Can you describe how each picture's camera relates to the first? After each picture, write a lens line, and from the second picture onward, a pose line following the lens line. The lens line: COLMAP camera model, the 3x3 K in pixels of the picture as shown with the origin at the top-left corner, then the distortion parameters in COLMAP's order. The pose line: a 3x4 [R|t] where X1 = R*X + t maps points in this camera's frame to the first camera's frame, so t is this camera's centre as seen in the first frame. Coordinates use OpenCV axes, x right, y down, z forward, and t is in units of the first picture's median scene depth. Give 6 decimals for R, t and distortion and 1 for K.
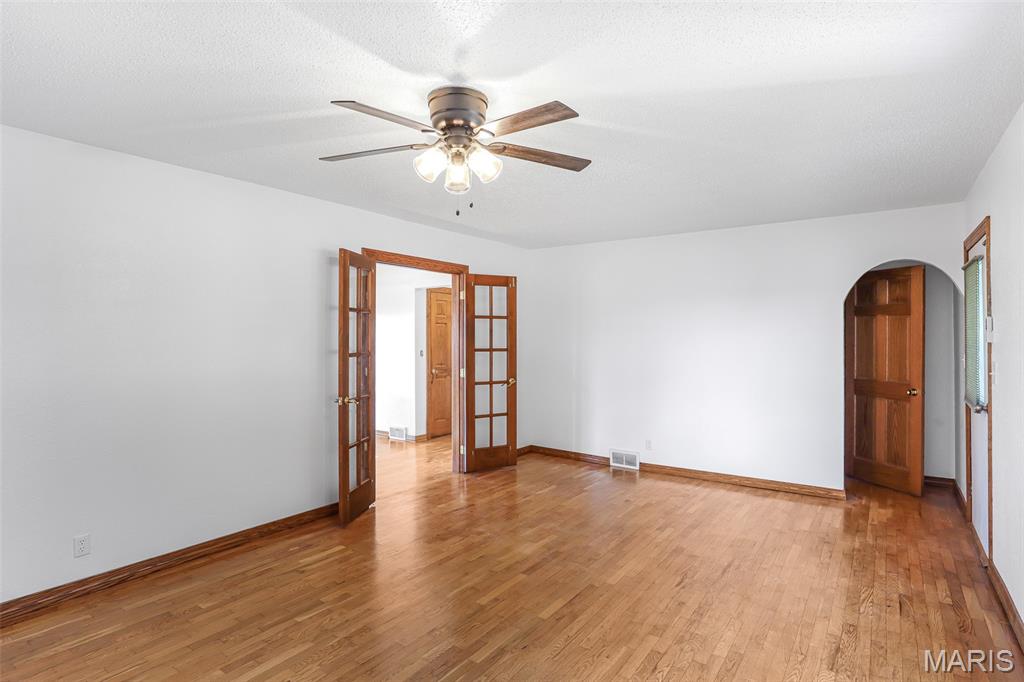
lens RADIAL K [[527.4, 0, 508.5], [0, 527.4, 335.3], [0, 0, 1]] dist [-0.011260, 0.002195]
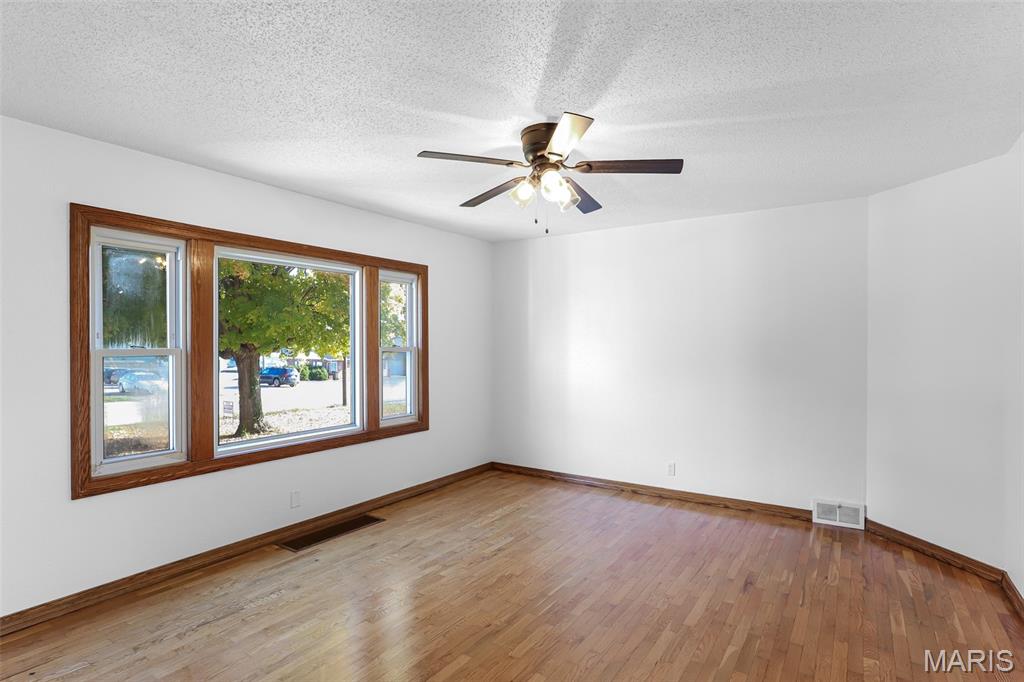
lens RADIAL K [[528.5, 0, 508.2], [0, 528.5, 339.5], [0, 0, 1]] dist [-0.019715, 0.000674]
pose [[-0.999632, 0.002113, -0.027038, 0.011080], [0.002484, 0.999903, -0.013703, 0.010496], [0.027007, -0.013765, -0.999540, 1.262582]]
